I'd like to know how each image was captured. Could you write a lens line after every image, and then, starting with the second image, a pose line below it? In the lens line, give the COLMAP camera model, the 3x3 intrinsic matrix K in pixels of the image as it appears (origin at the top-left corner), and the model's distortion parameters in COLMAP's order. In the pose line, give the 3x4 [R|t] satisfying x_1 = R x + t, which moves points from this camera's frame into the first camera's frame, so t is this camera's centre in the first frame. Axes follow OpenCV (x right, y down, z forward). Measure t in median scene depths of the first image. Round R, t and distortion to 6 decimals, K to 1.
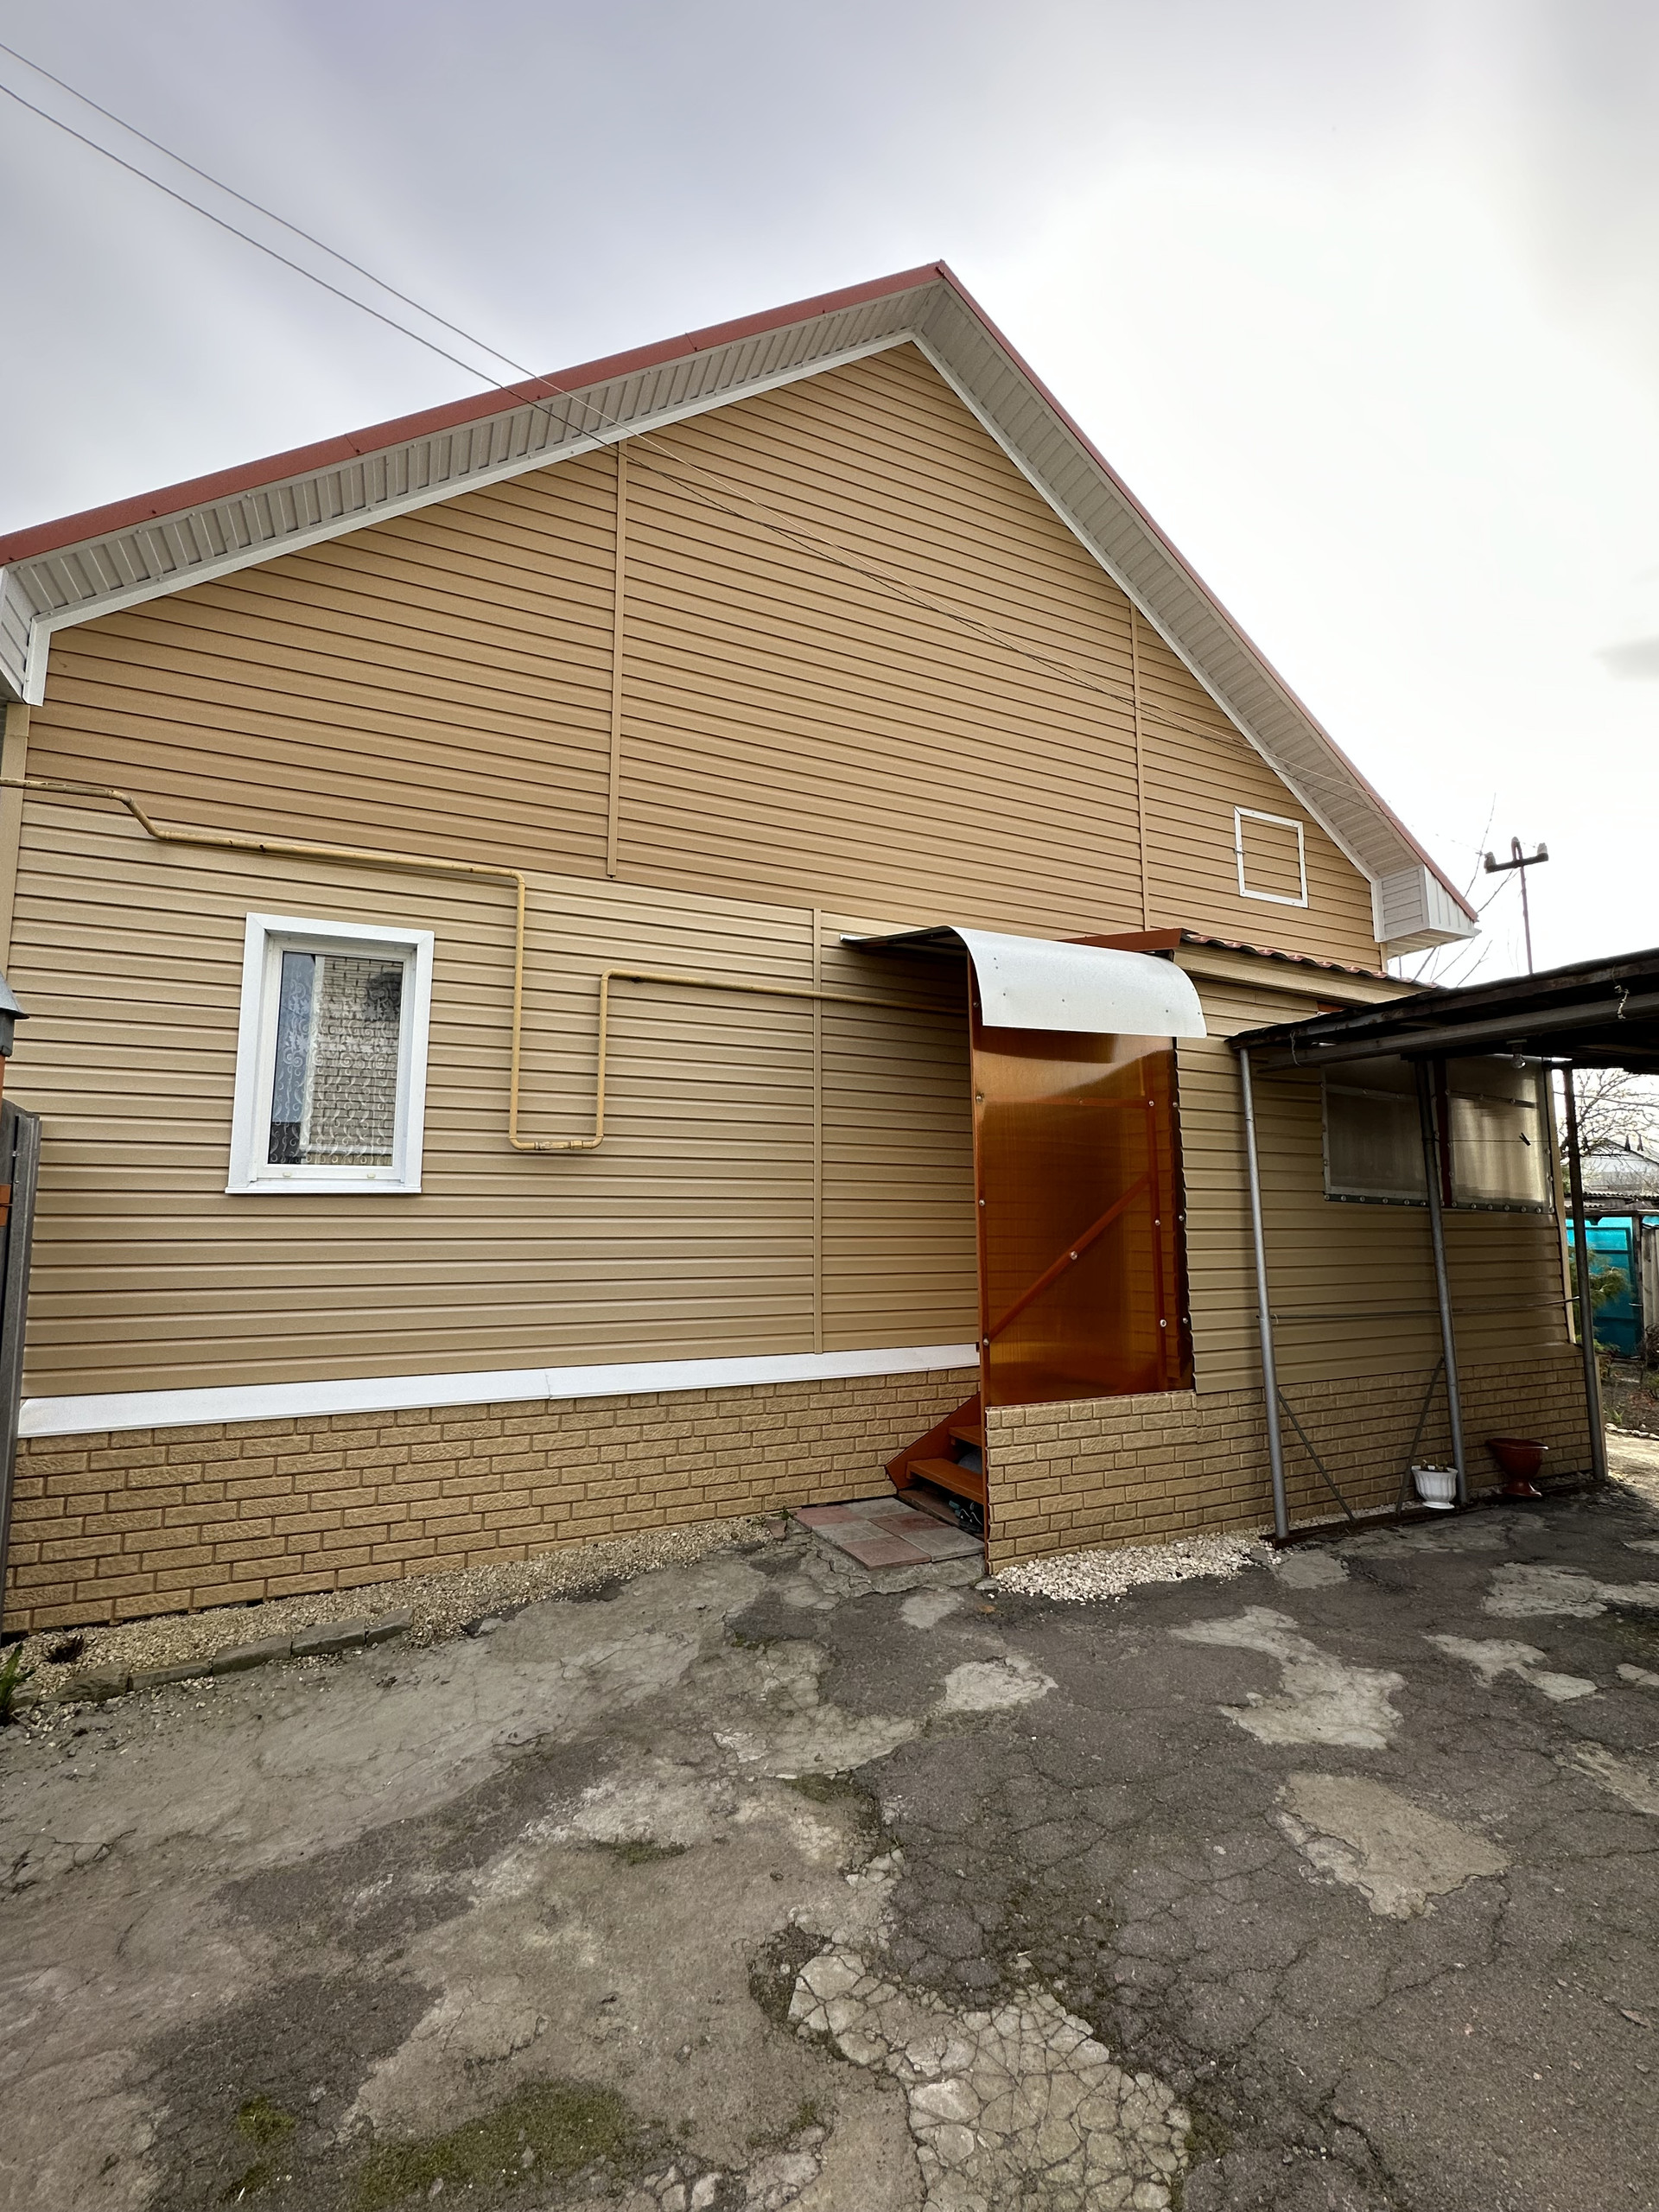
lens RADIAL K [[957.5, 0, 830.1], [0, 957.5, 1107.0], [0, 0, 1]] dist [0.001250, 0.000337]
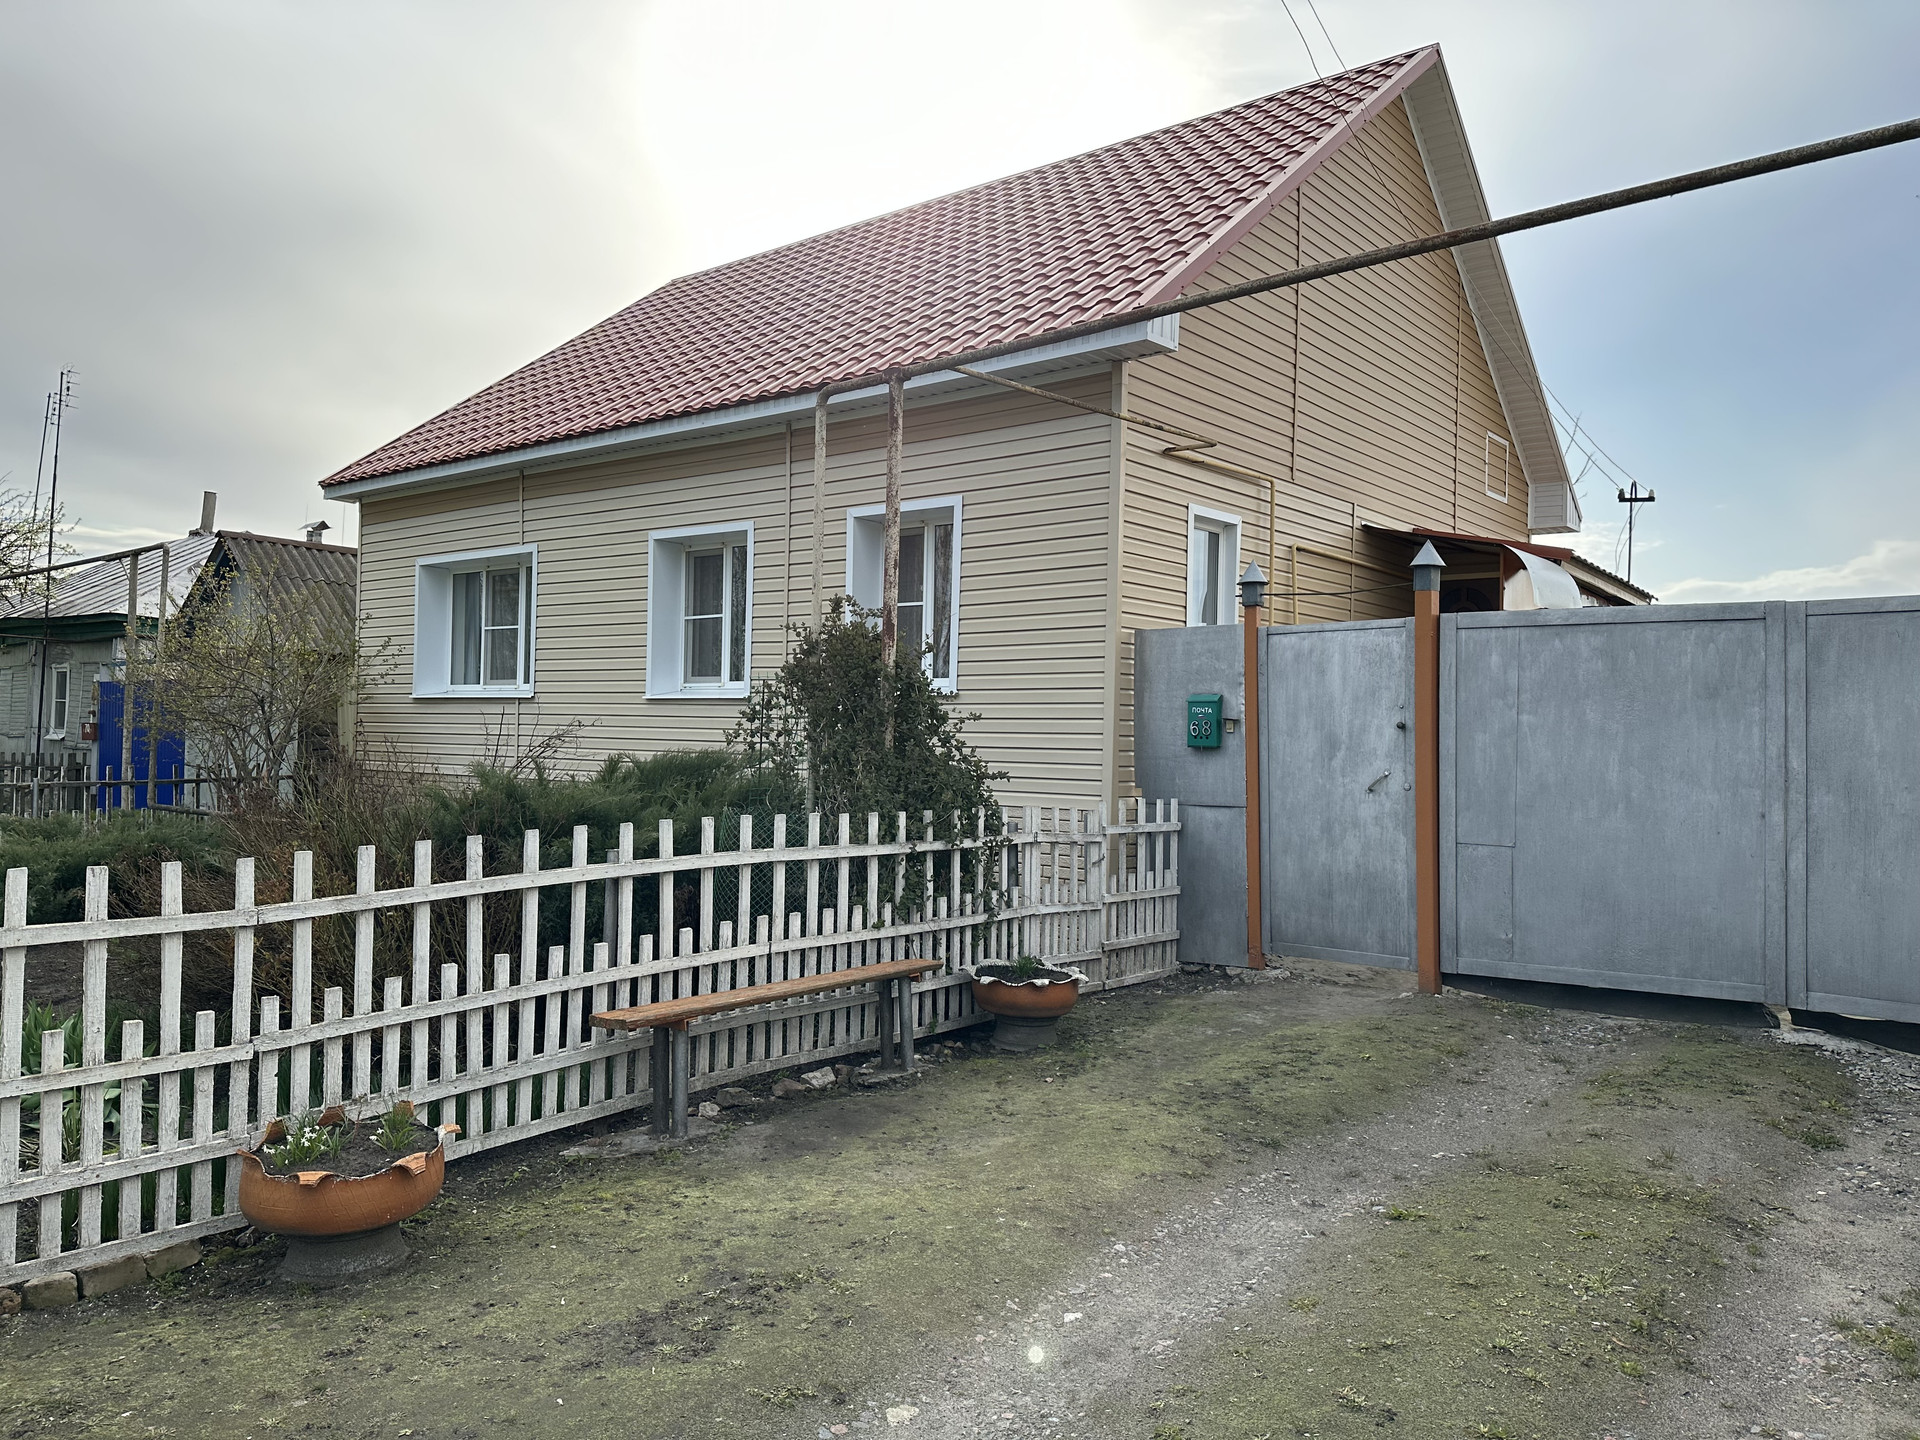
lens RADIAL K [[1364.5, 0, 966.7], [0, 1364.5, 722.9], [0, 0, 1]] dist [0.021067, -0.029512]
pose [[0.888863, 0.019381, 0.457762, -1.518407], [-0.071926, 0.992620, 0.097636, -0.032952], [-0.452492, -0.119710, 0.883697, -0.637648]]
